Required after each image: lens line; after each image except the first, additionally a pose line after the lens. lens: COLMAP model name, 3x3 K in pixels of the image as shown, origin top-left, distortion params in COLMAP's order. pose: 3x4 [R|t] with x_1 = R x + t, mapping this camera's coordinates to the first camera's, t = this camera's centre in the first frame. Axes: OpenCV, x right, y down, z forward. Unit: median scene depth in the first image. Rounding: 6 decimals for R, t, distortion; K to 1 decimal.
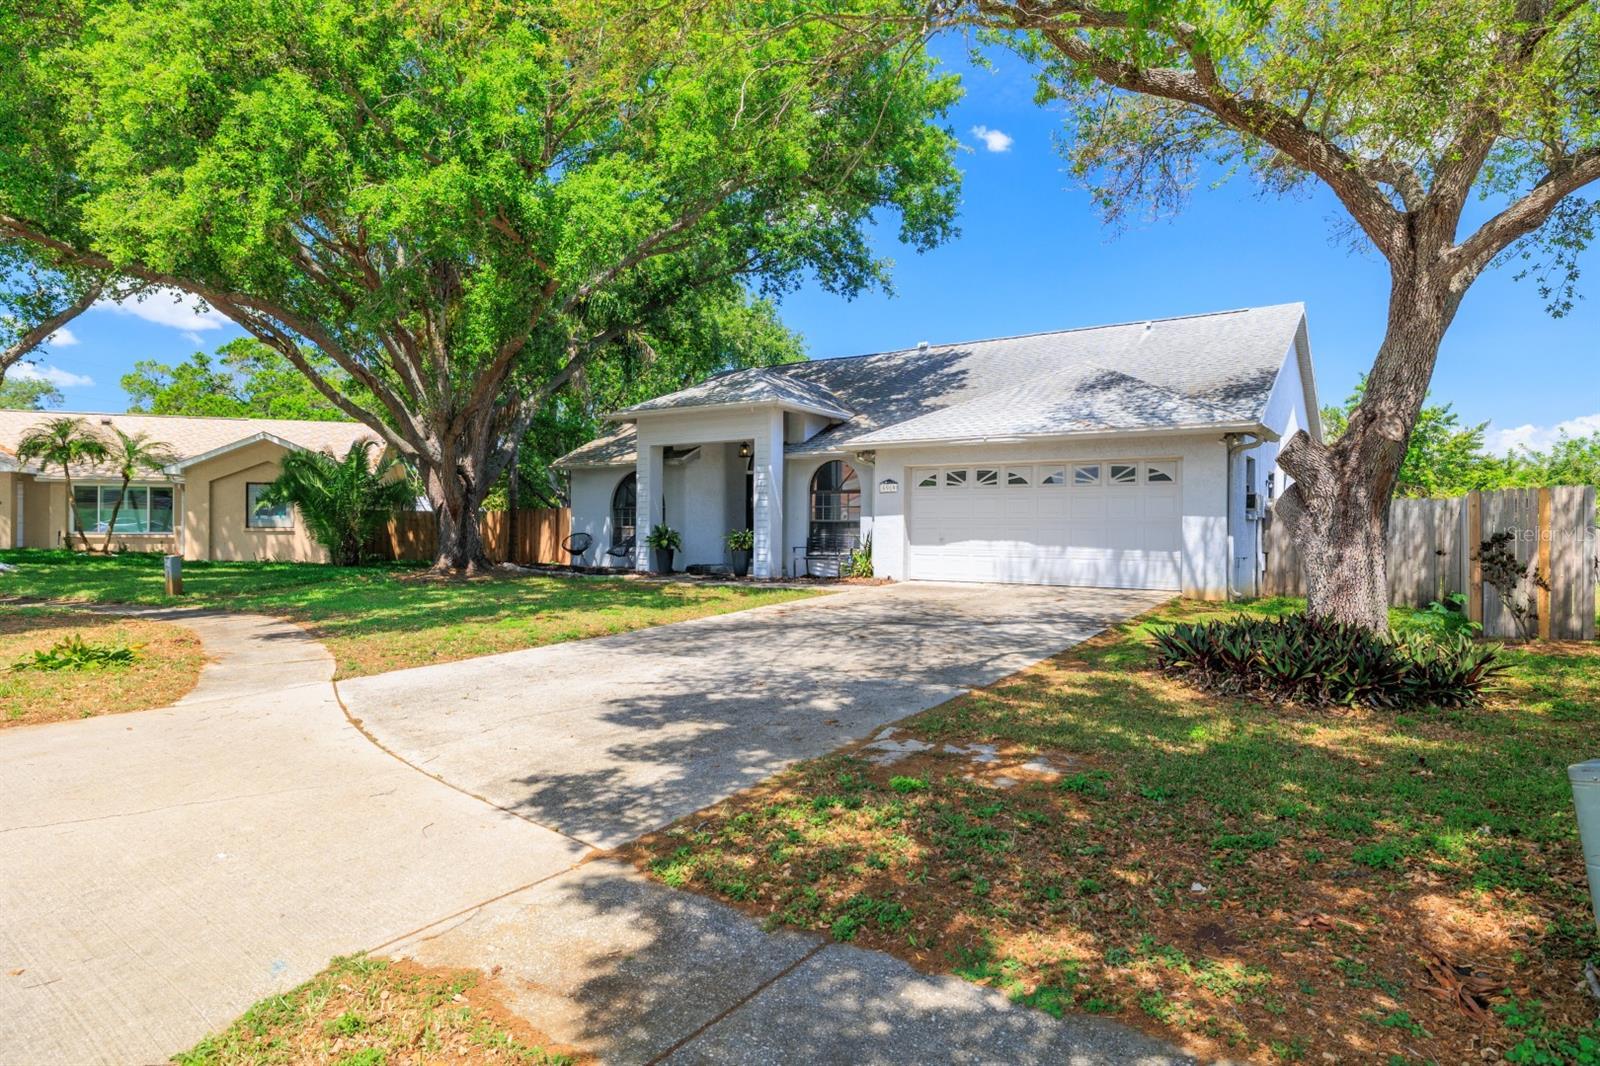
lens RADIAL K [[943.5, 0, 795.5], [0, 943.5, 529.5], [0, 0, 1]] dist [-0.003439, 0.000012]
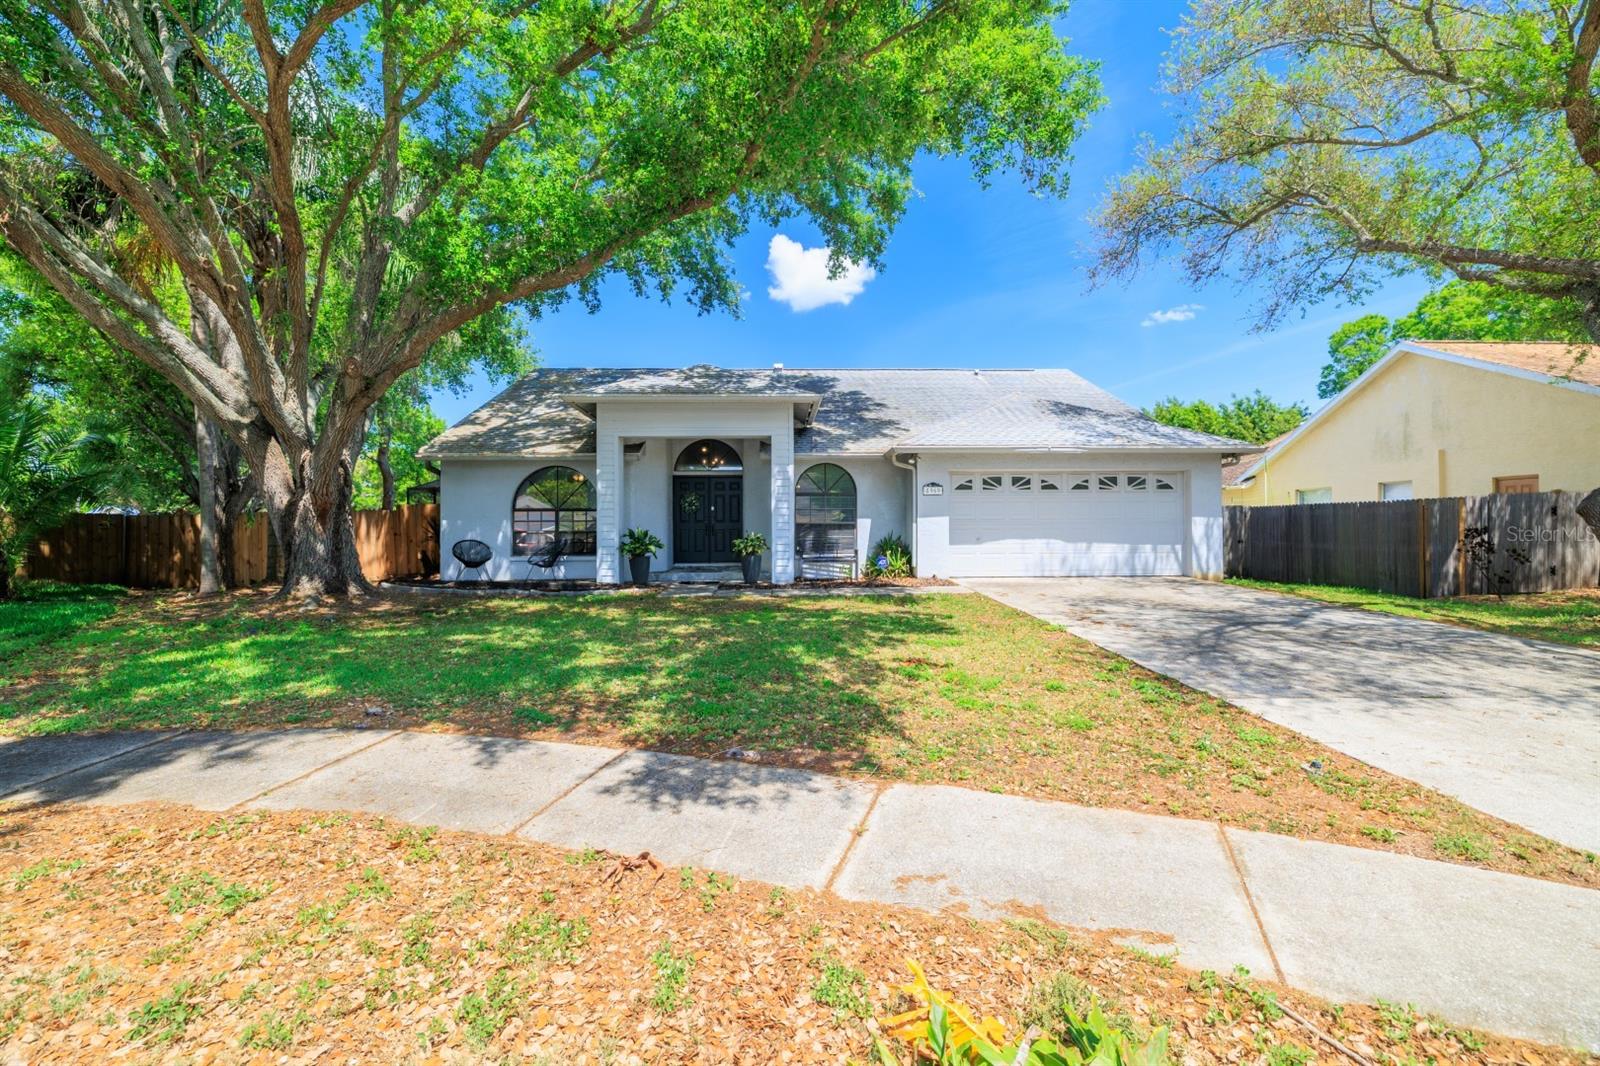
lens RADIAL K [[682.6, 0, 794.9], [0, 682.6, 529.5], [0, 0, 1]] dist [0.001878, 0.000409]
pose [[0.796760, -0.007822, 0.604245, -0.488782], [0.011990, 0.999924, -0.002865, -0.000873], [-0.604177, 0.009528, 0.796793, 0.500803]]
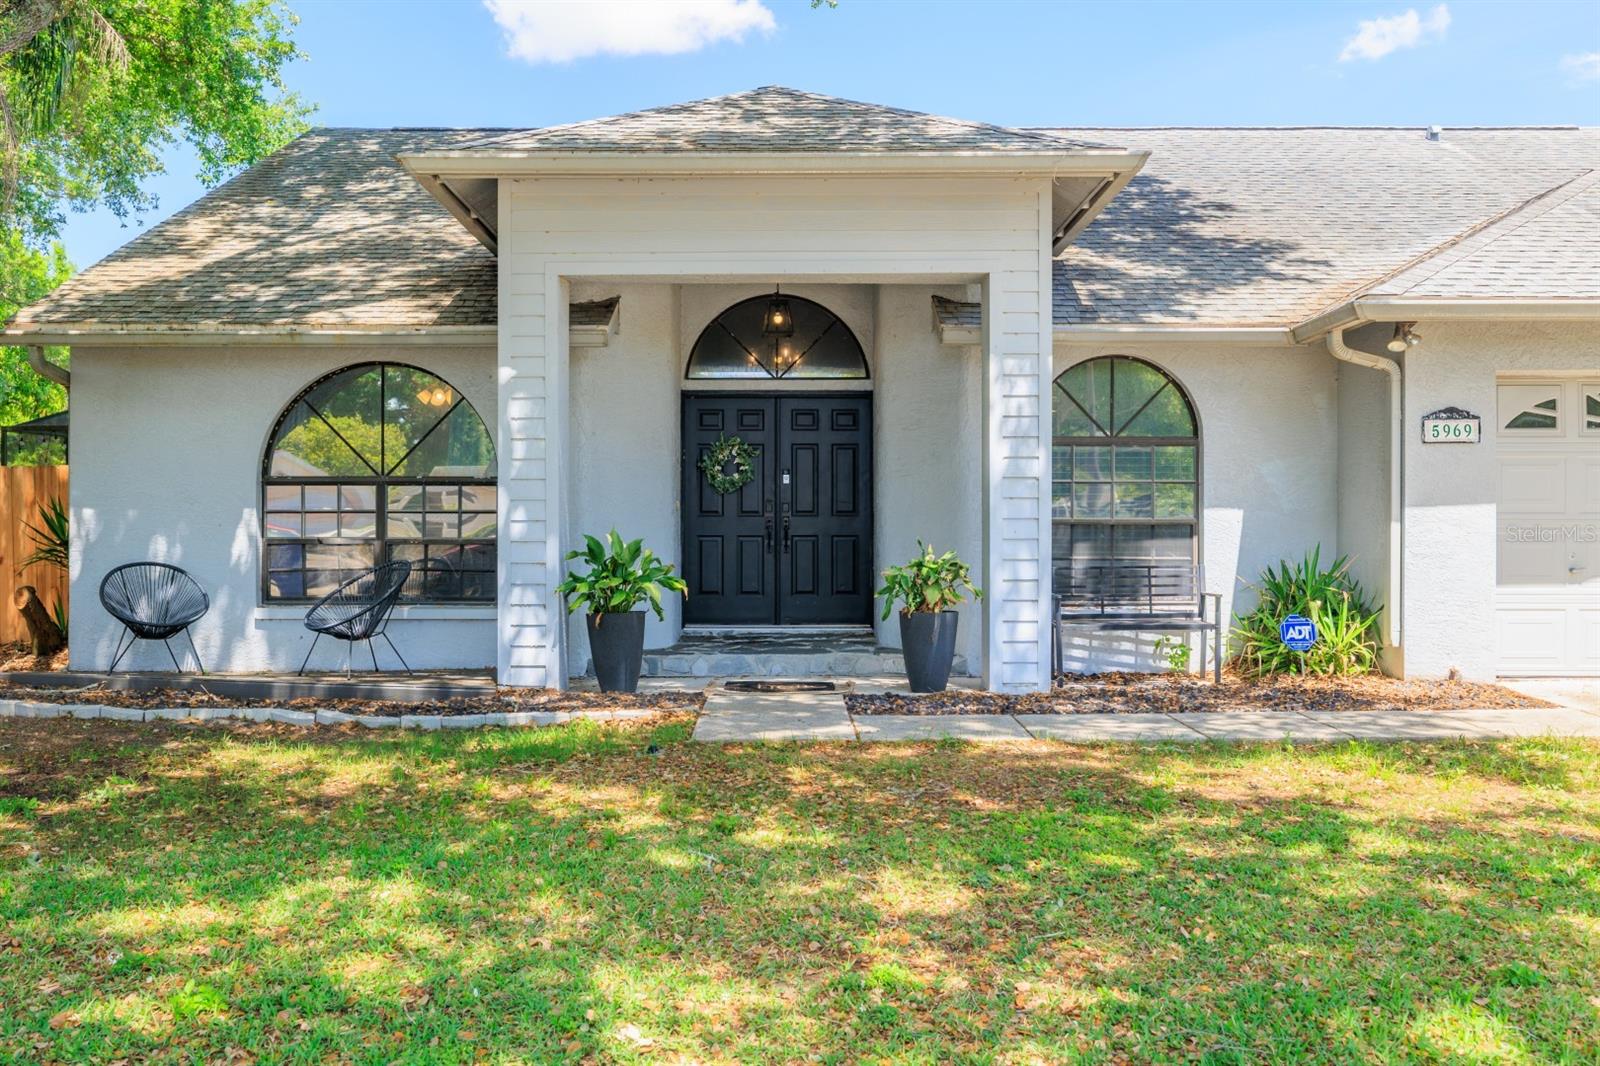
lens RADIAL K [[1564.0, 0, 798.9], [0, 1564.0, 531.6], [0, 0, 1]] dist [-0.010728, 0.000000]
pose [[0.826081, -0.004213, 0.563535, -0.459410], [0.006120, 0.999980, -0.001496, -0.005655], [-0.563518, 0.004685, 0.826091, 0.655191]]
